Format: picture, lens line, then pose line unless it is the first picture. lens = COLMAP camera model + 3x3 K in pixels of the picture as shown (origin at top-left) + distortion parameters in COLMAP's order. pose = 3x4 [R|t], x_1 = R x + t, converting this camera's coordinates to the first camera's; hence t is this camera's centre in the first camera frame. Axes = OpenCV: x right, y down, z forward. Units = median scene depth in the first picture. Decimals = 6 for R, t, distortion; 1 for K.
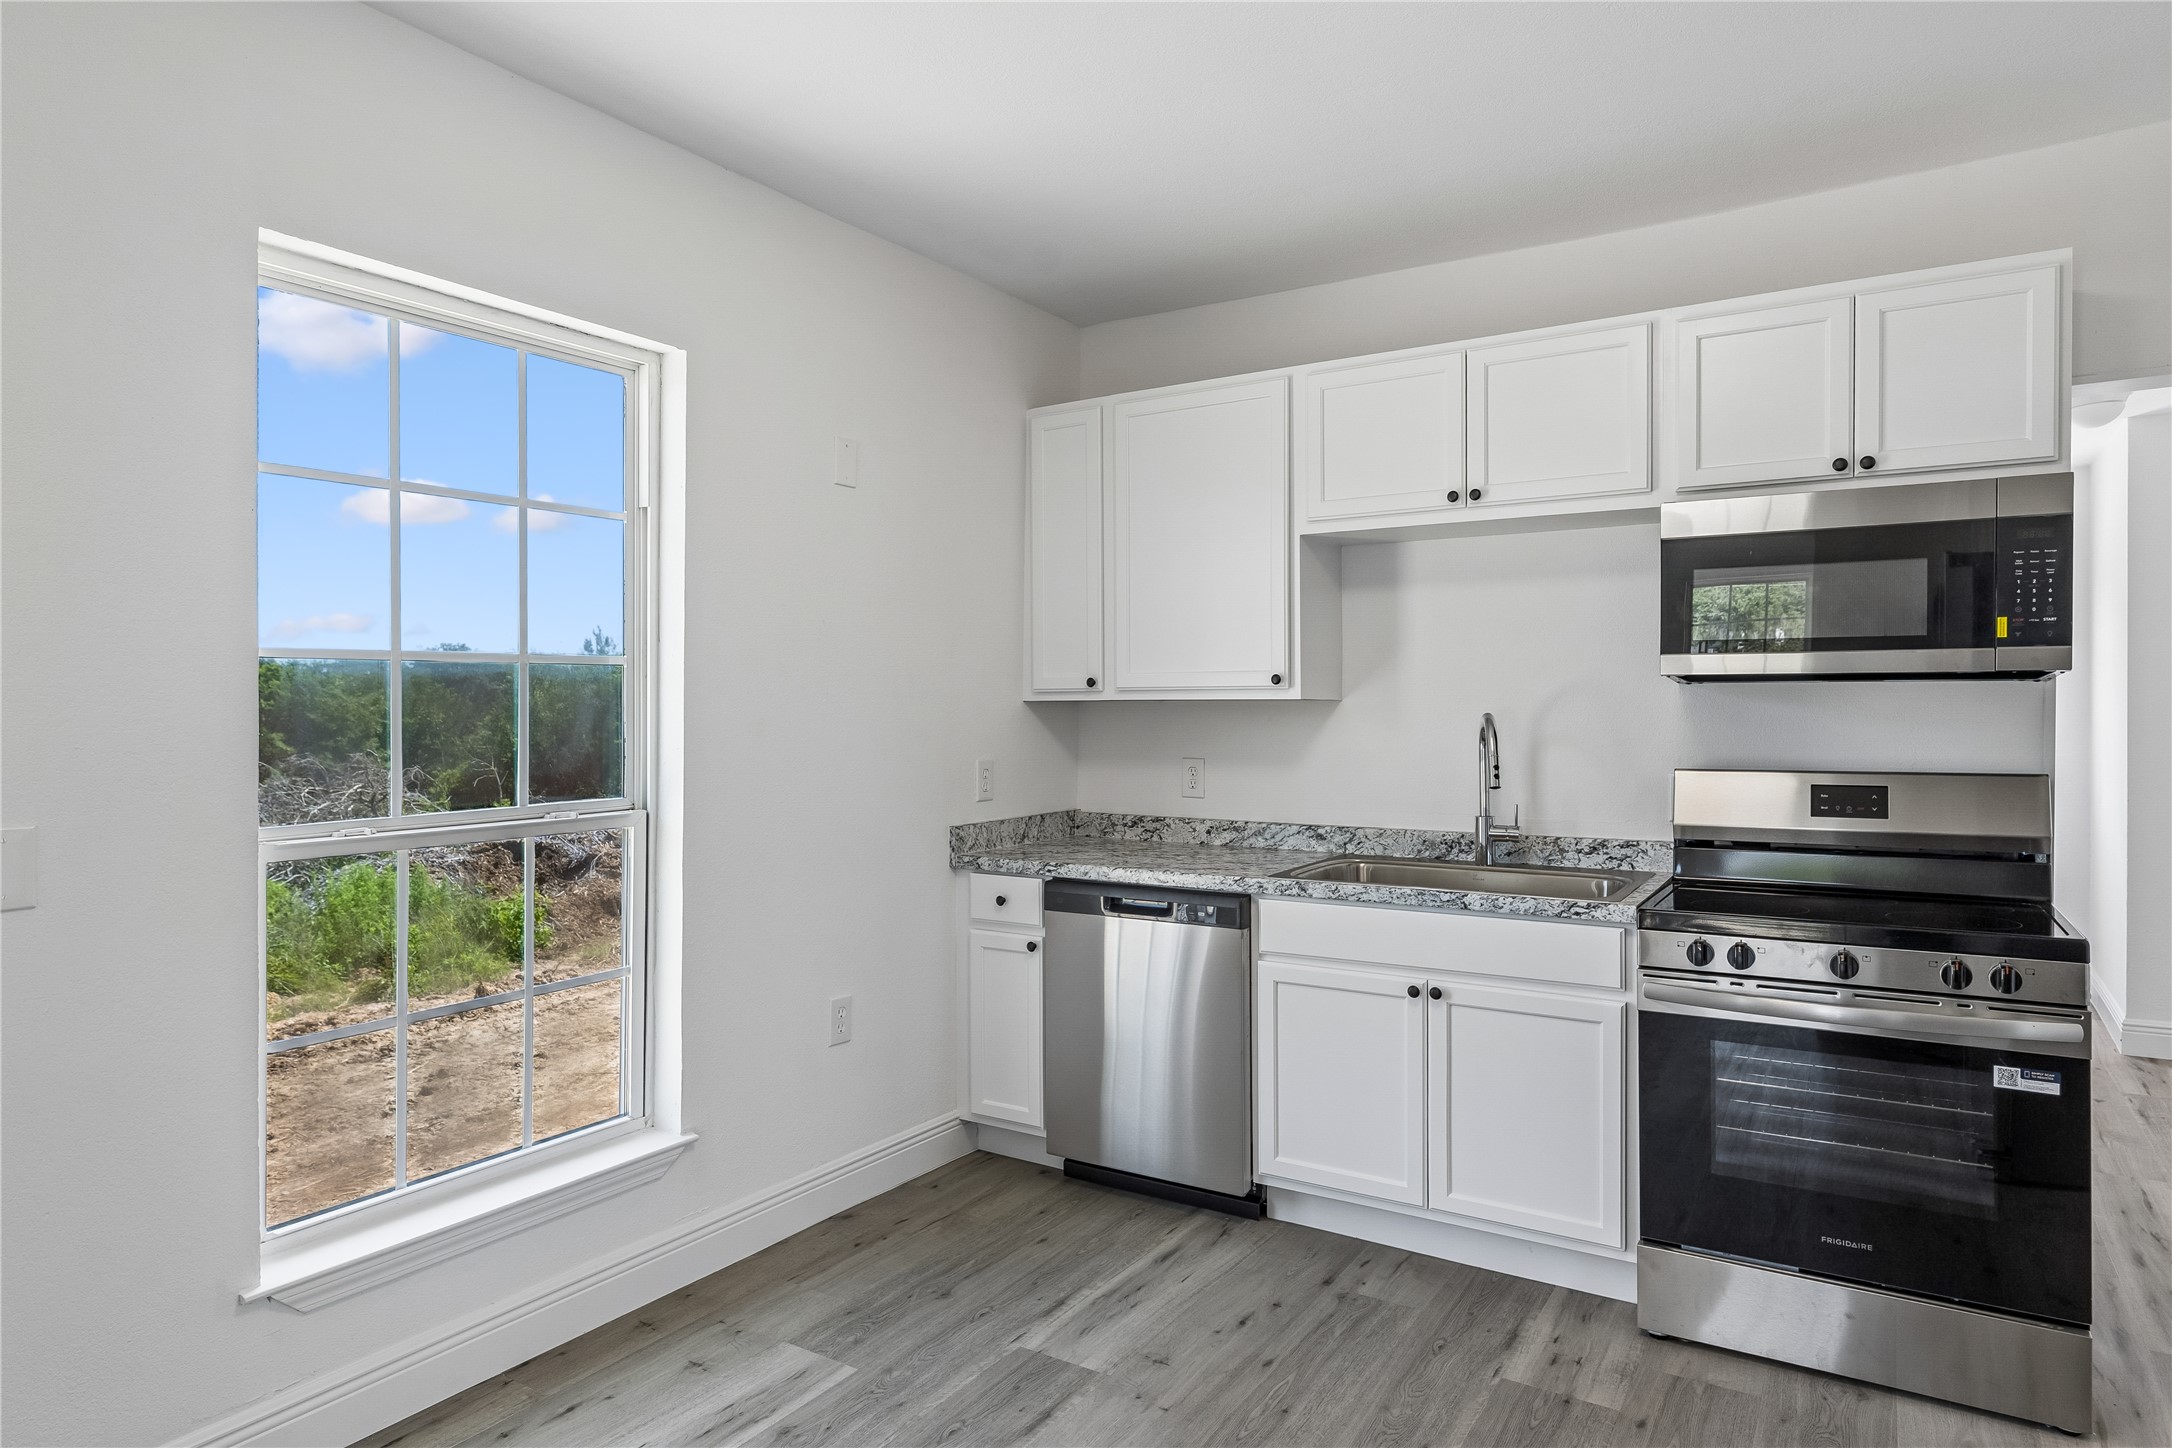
lens RADIAL K [[1259.7, 0, 1092.9], [0, 1259.7, 716.9], [0, 0, 1]] dist [0.001067, -0.002120]
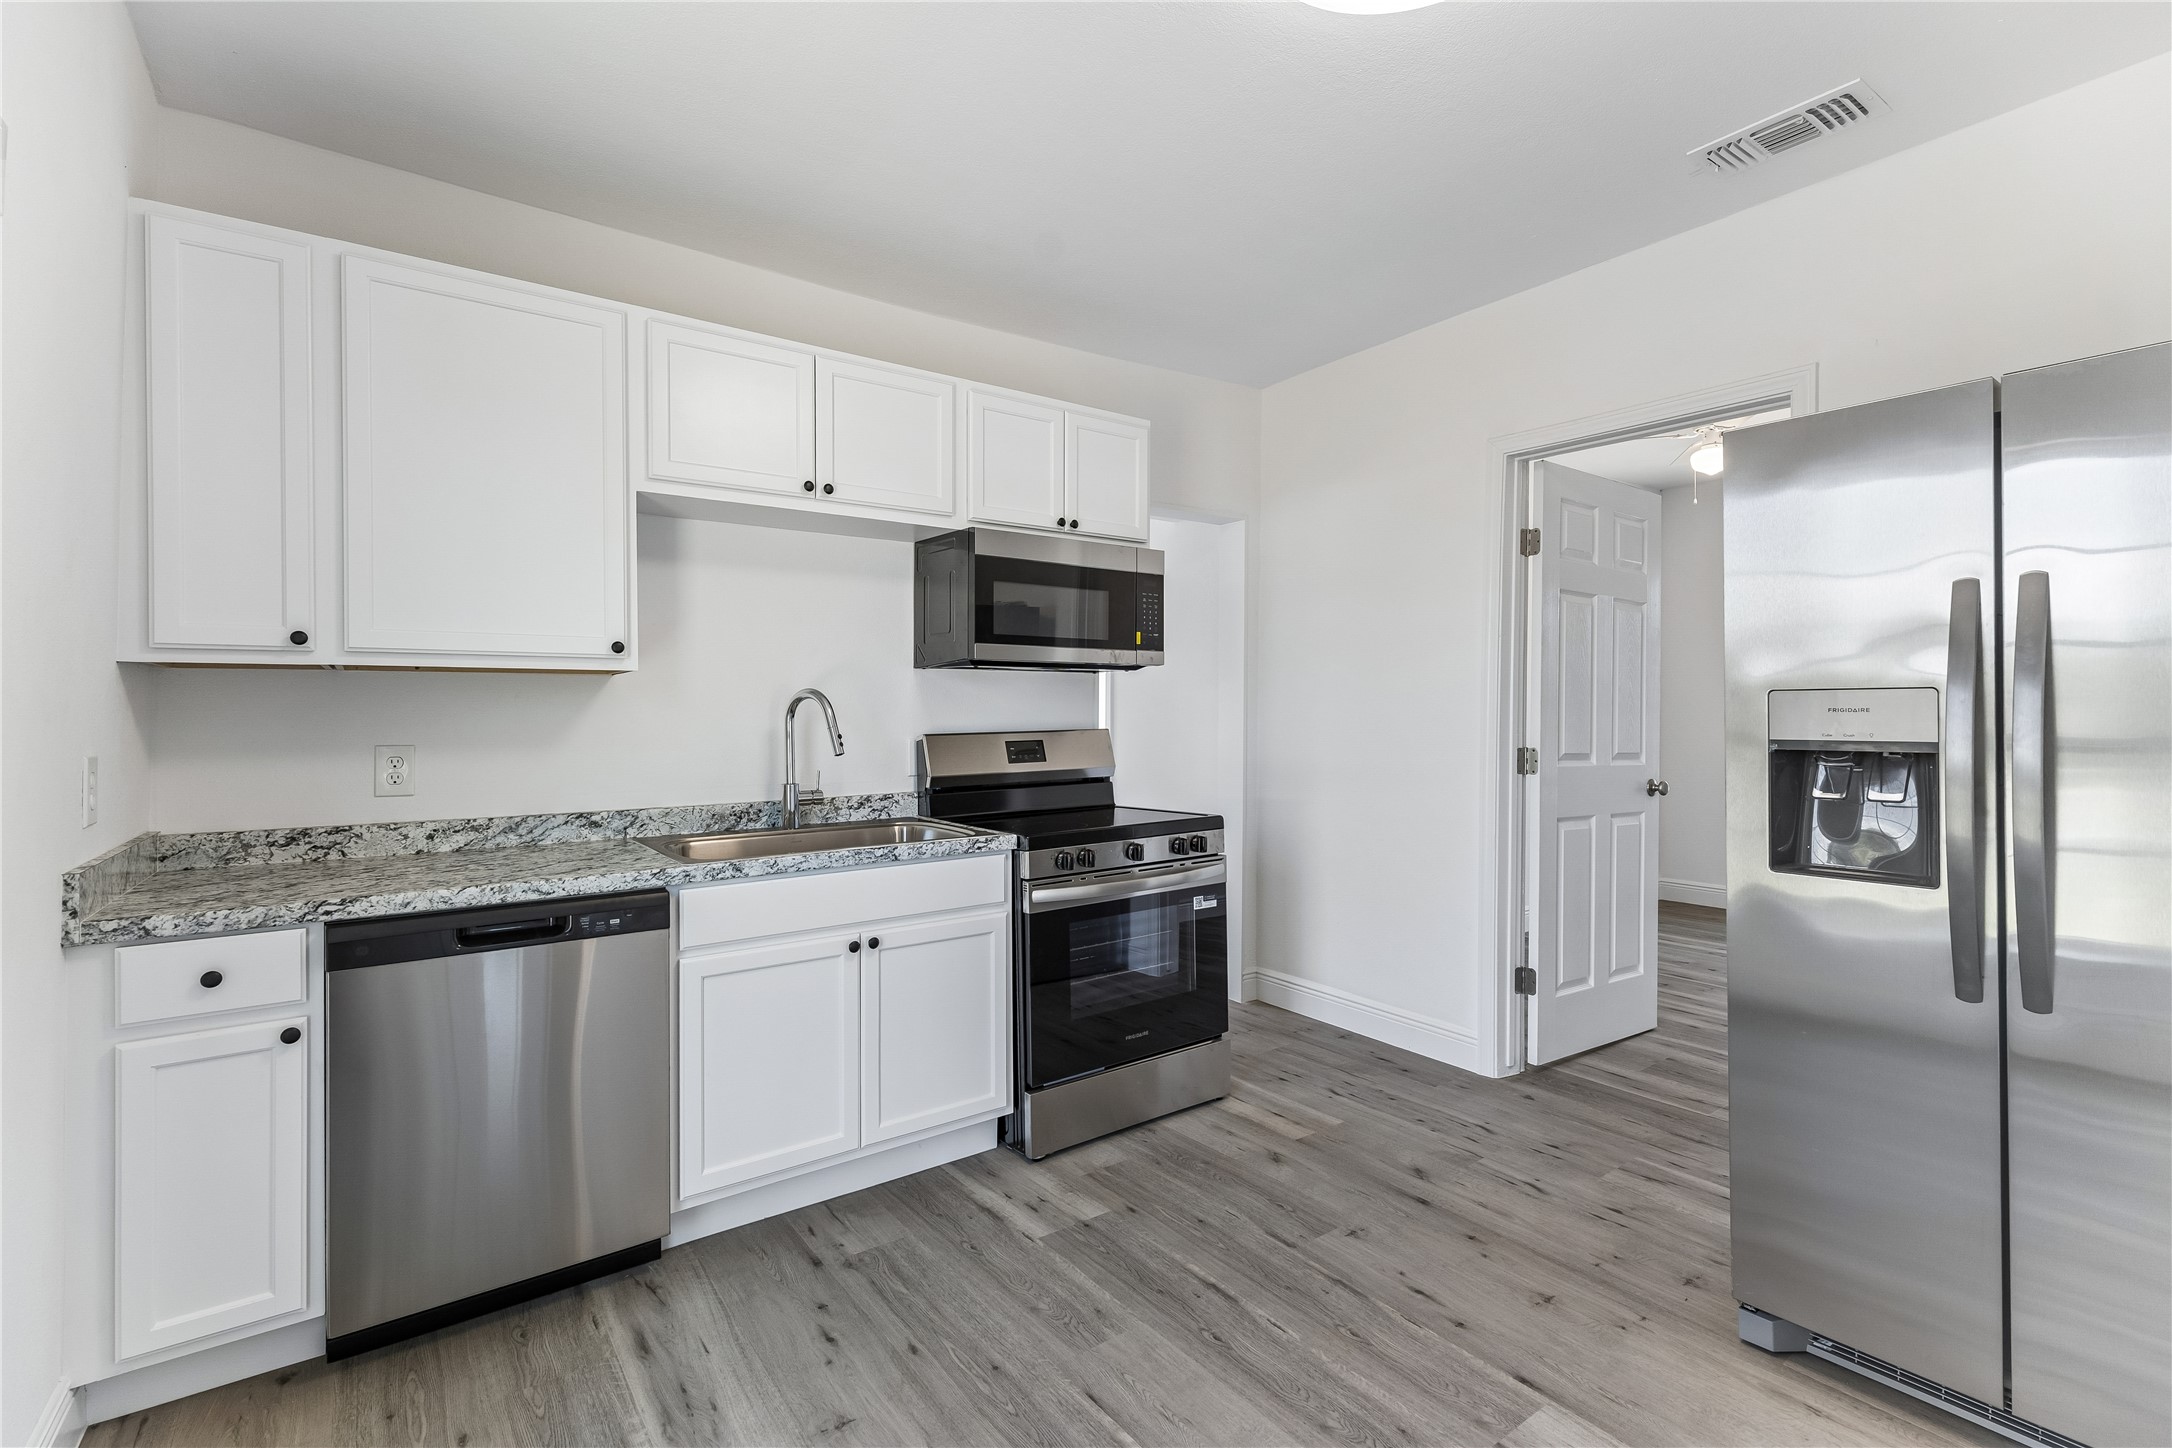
lens RADIAL K [[988.9, 0, 1082.0], [0, 988.9, 706.6], [0, 0, 1]] dist [-0.000626, 0.000706]
pose [[0.366420, 0.005344, 0.930434, -0.440200], [0.011423, 0.999882, -0.010241, 0.026472], [-0.930379, 0.014381, 0.366316, 0.505515]]
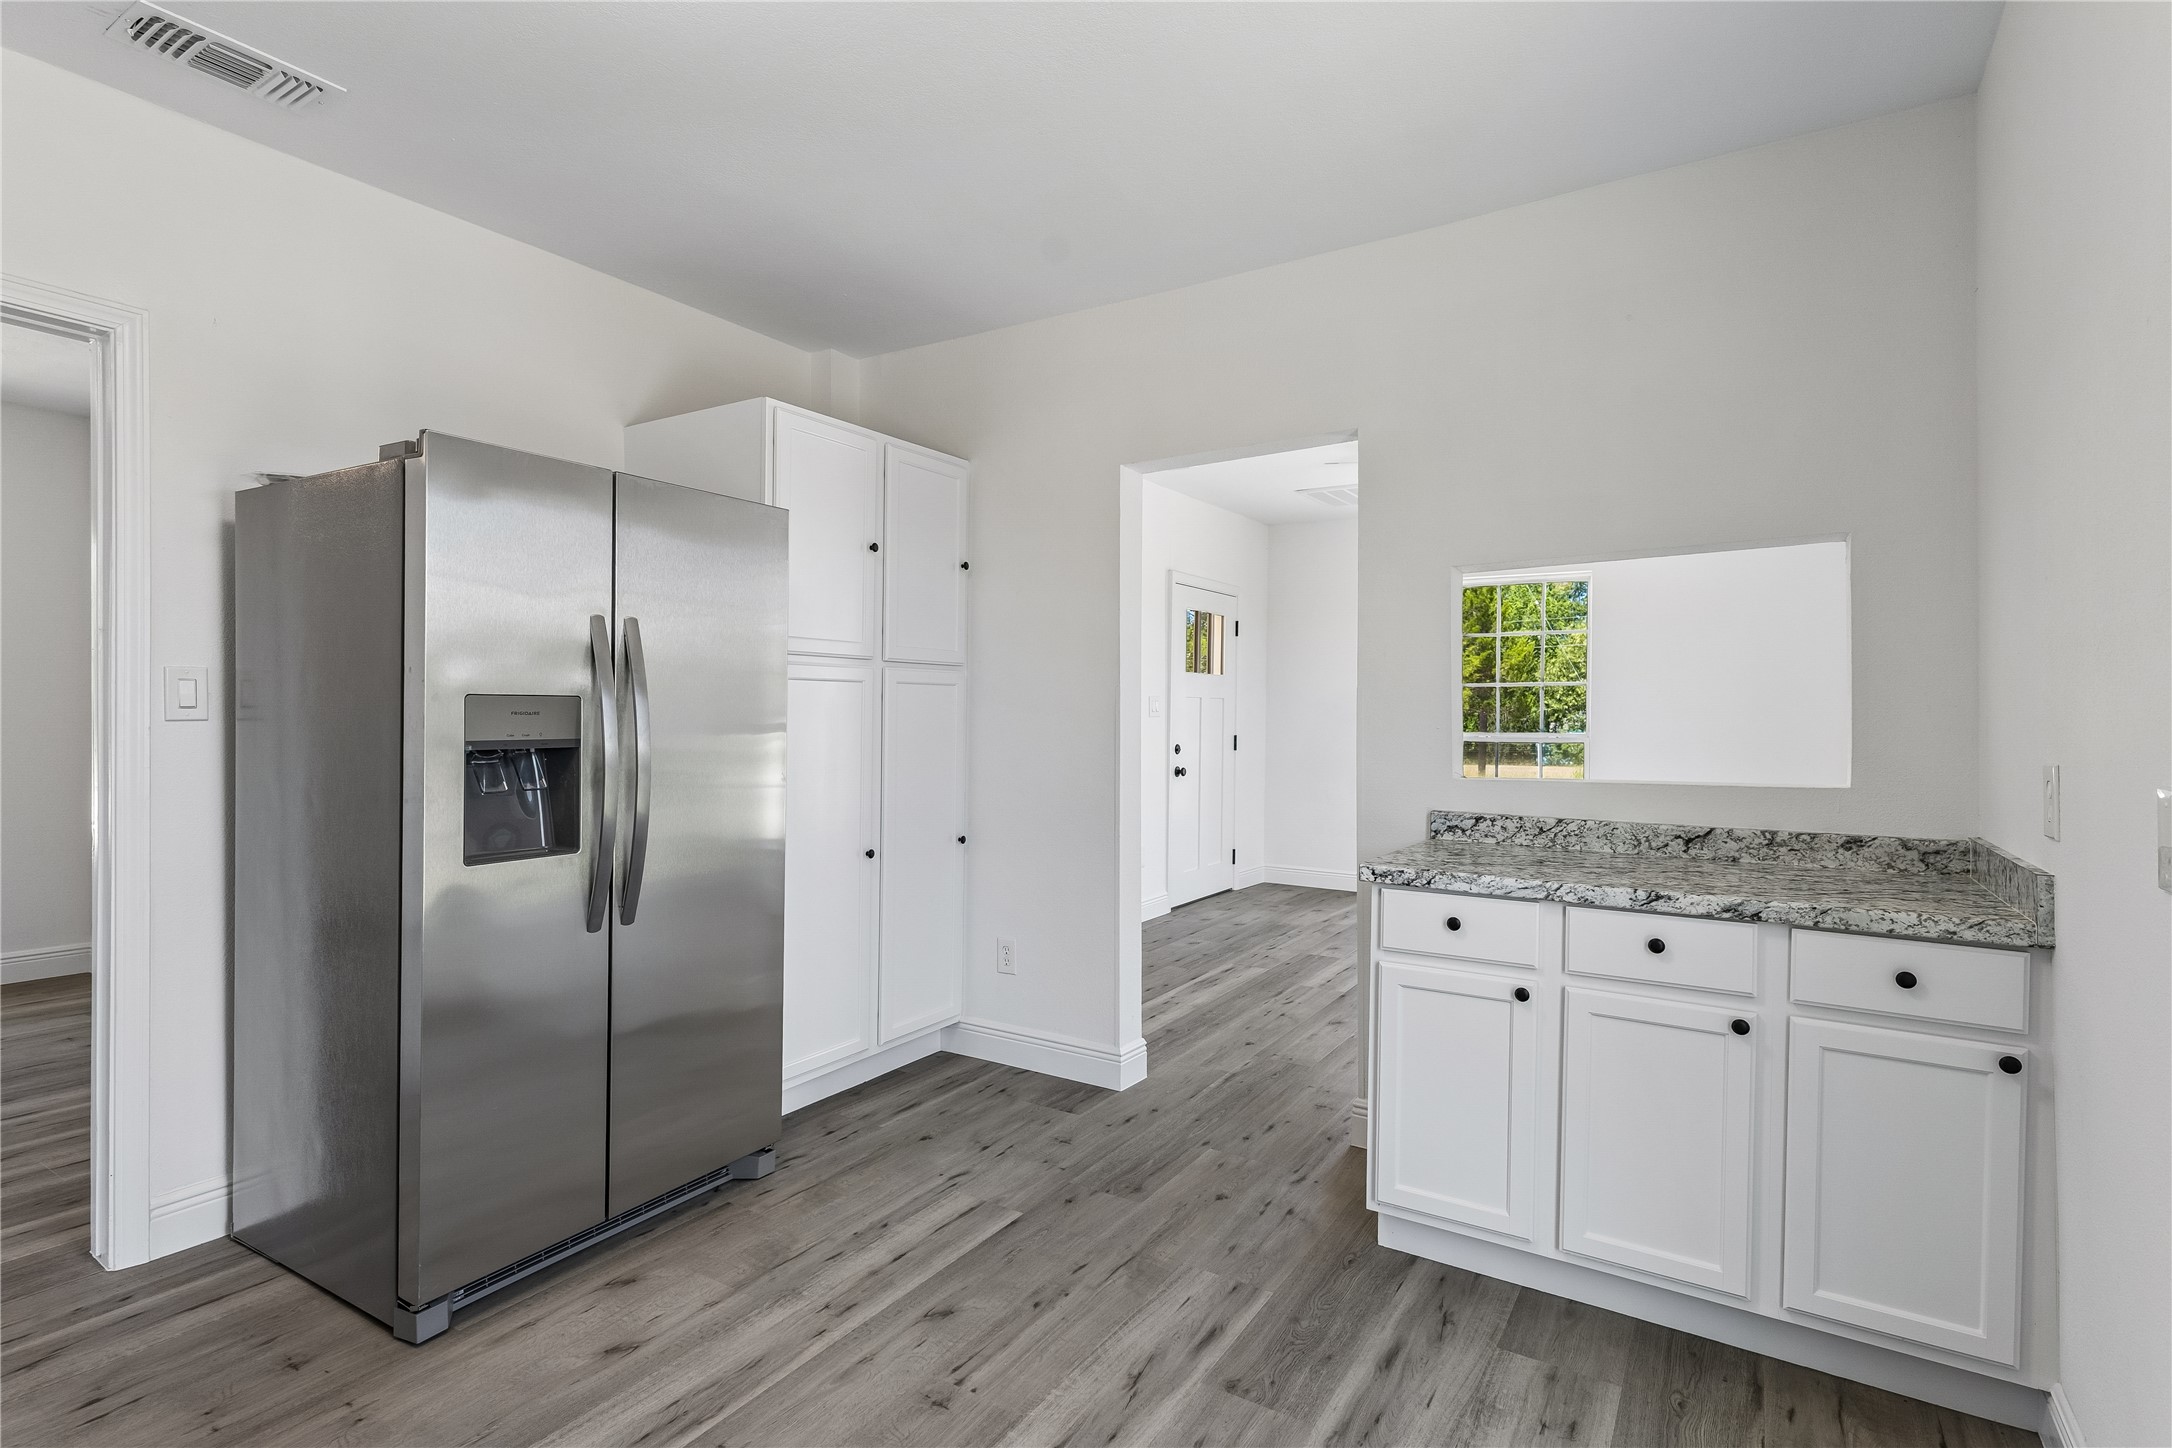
lens RADIAL K [[1046.3, 0, 1088.8], [0, 1046.3, 730.6], [0, 0, 1]] dist [0.004467, 0.002321]
pose [[-0.999986, -0.001419, -0.005191, -0.111856], [-0.001545, 0.999704, 0.024283, 0.022240], [0.005155, 0.024291, -0.999692, 1.020241]]
